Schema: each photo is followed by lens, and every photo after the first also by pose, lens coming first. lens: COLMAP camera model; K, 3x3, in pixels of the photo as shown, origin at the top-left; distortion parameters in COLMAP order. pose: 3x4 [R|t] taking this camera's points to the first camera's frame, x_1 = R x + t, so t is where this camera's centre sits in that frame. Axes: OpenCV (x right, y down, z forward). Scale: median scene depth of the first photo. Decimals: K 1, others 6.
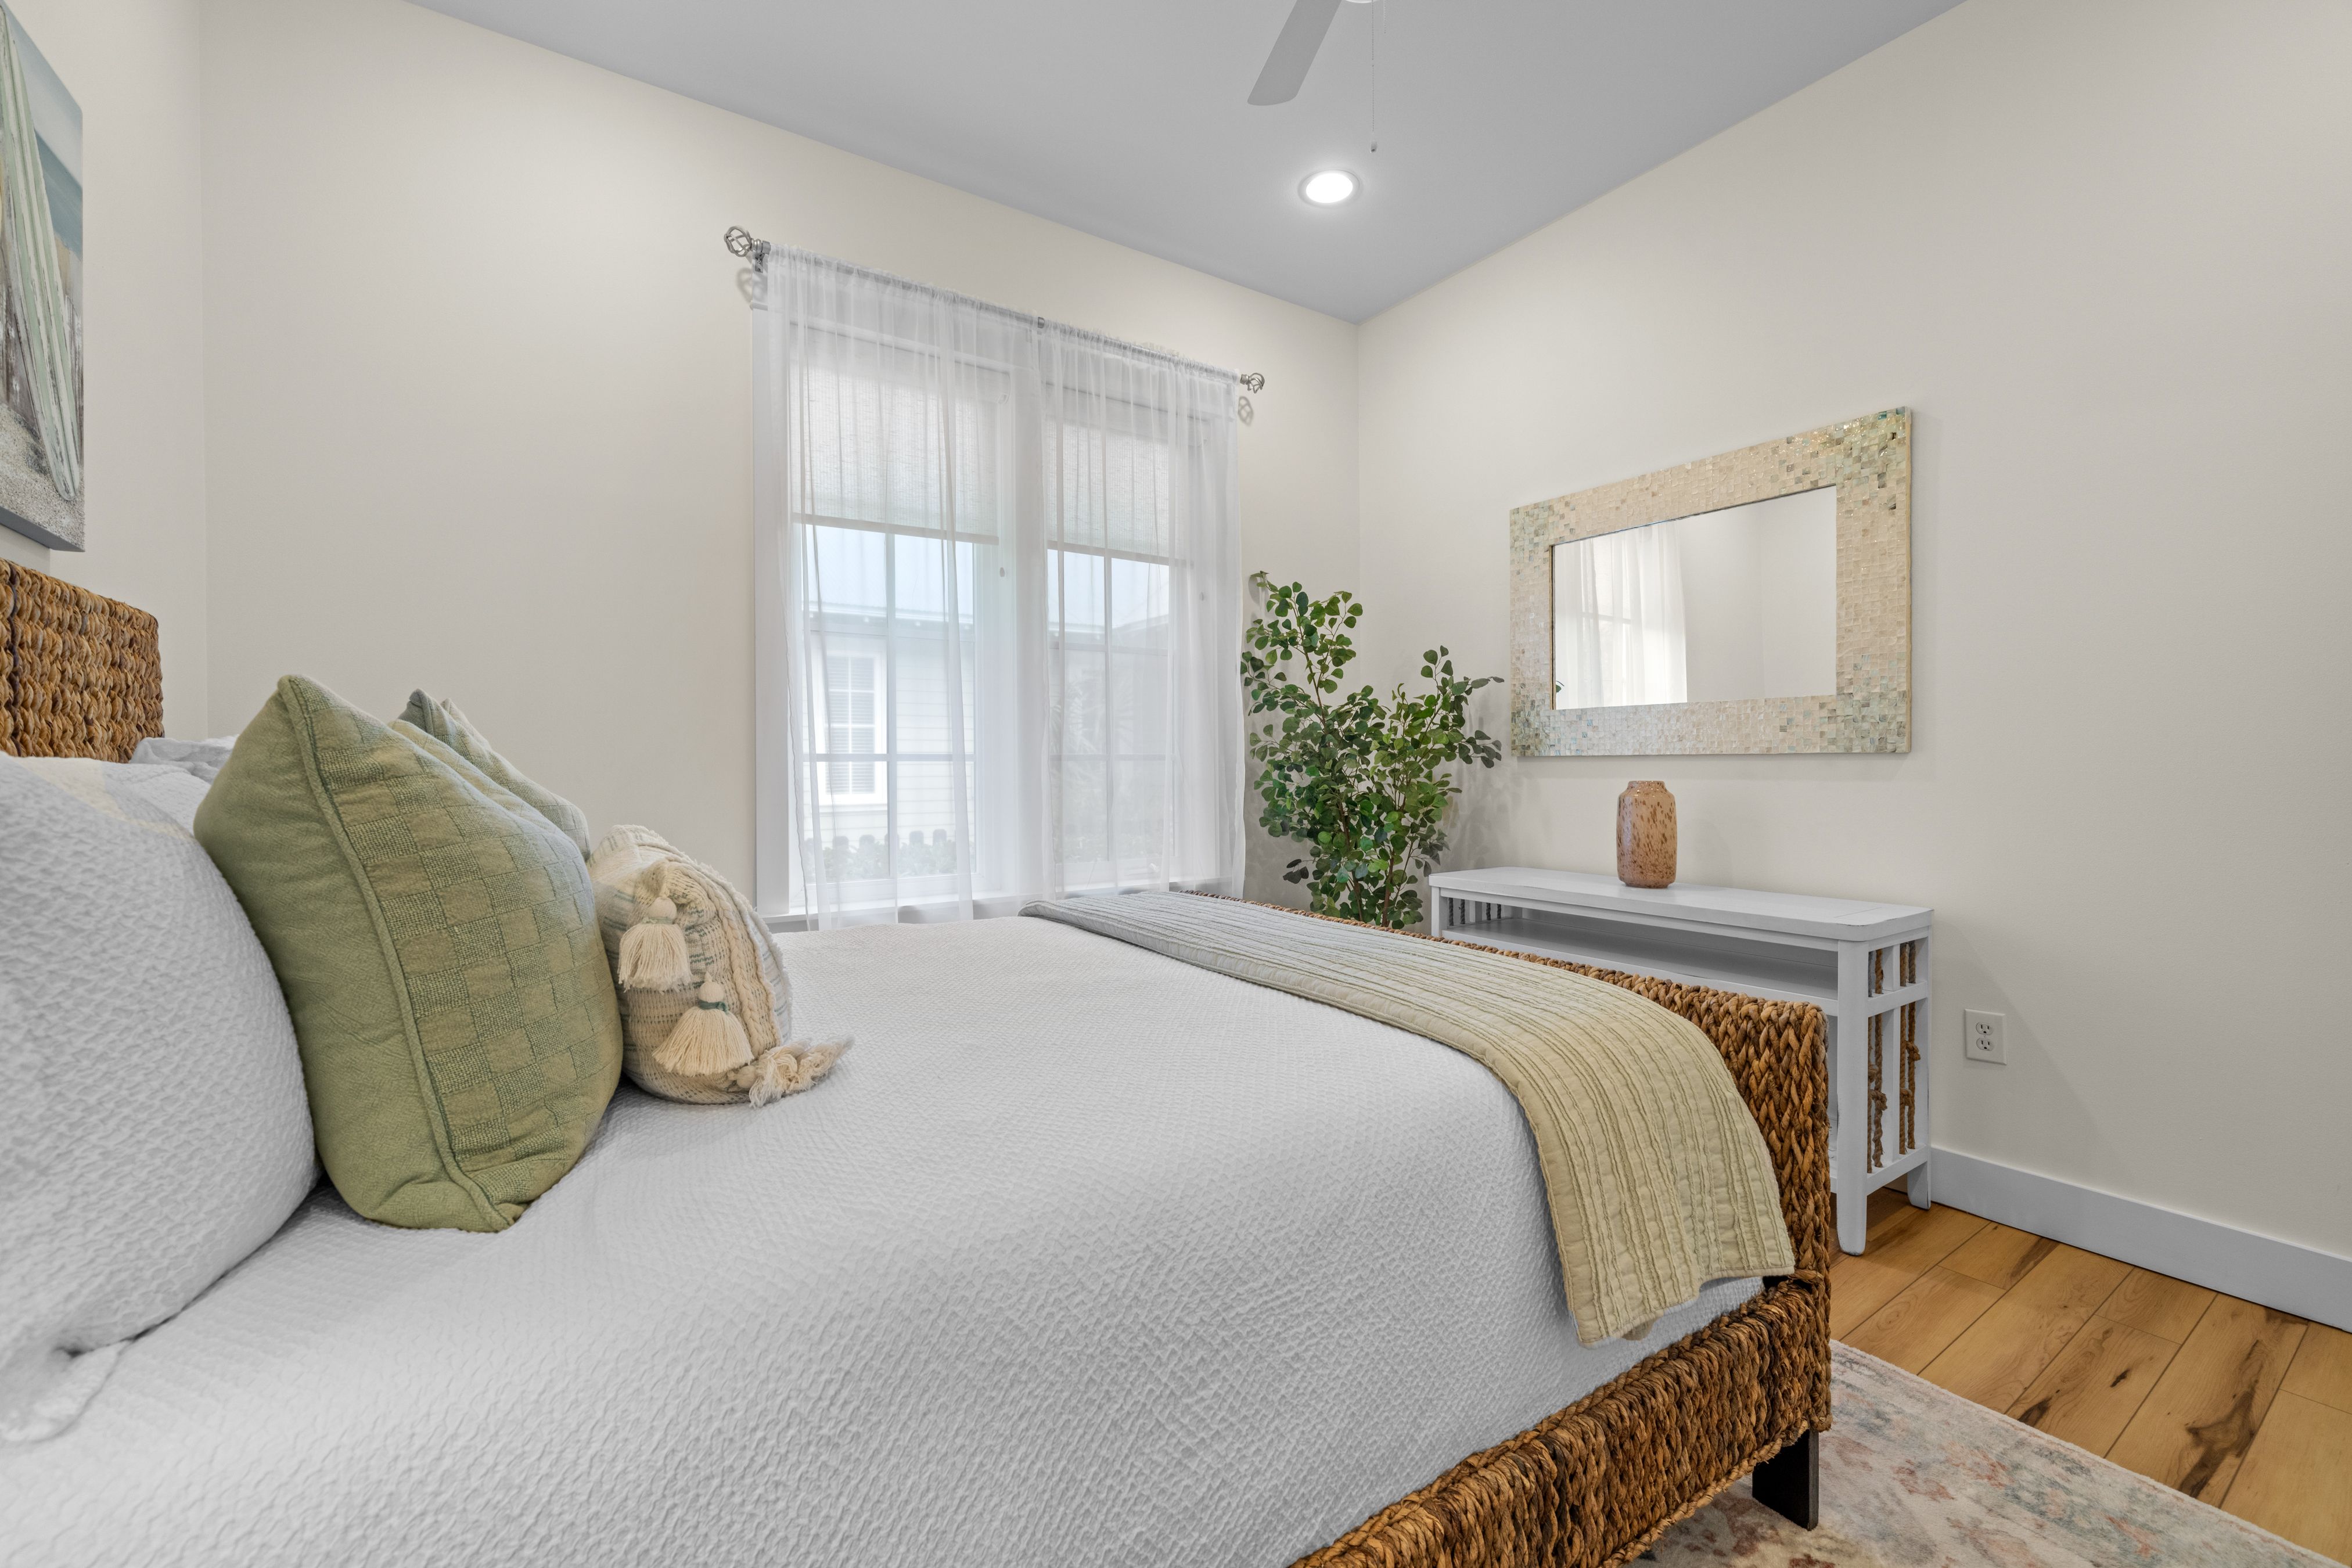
lens RADIAL K [[954.5, 0, 1170.1], [0, 954.5, 766.5], [0, 0, 1]] dist [-0.002406, -0.000078]
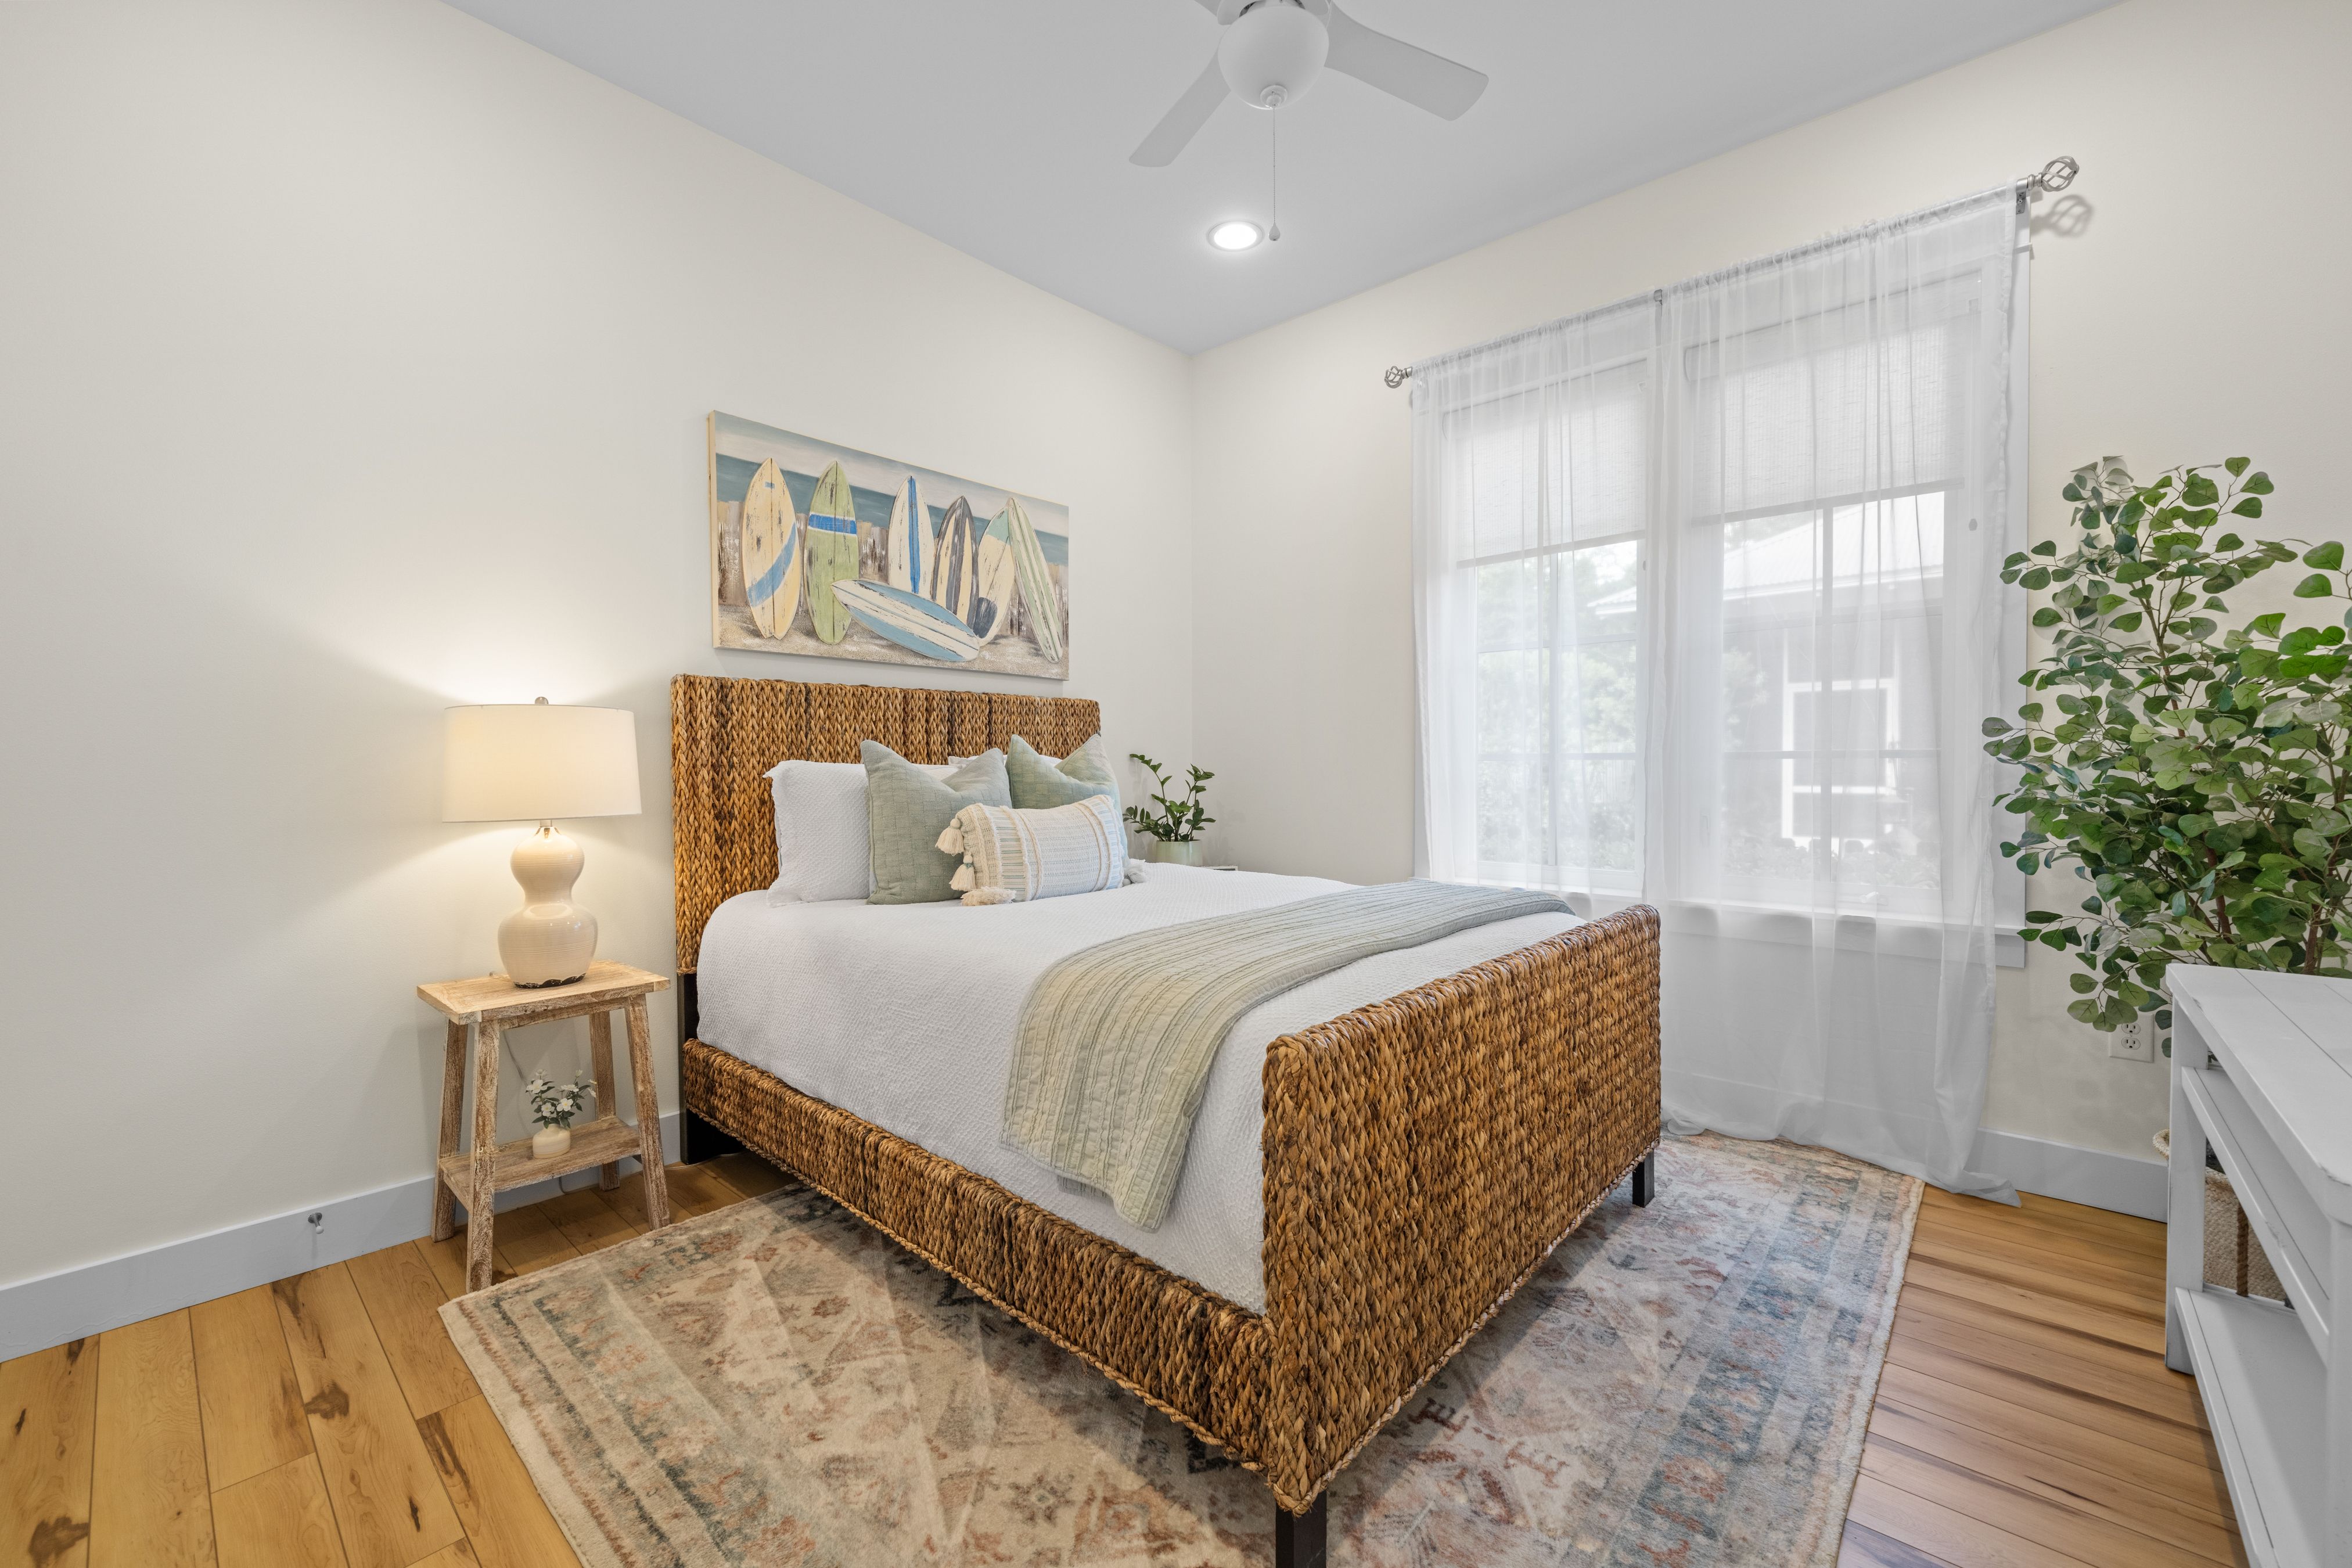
lens RADIAL K [[959.4, 0, 1169.3], [0, 959.4, 774.1], [0, 0, 1]] dist [-0.000779, -0.000025]
pose [[0.251690, 0.014807, -0.967695, 0.611135], [0.001562, 0.999875, 0.015706, -0.006732], [0.967807, -0.005465, 0.251636, 0.265693]]
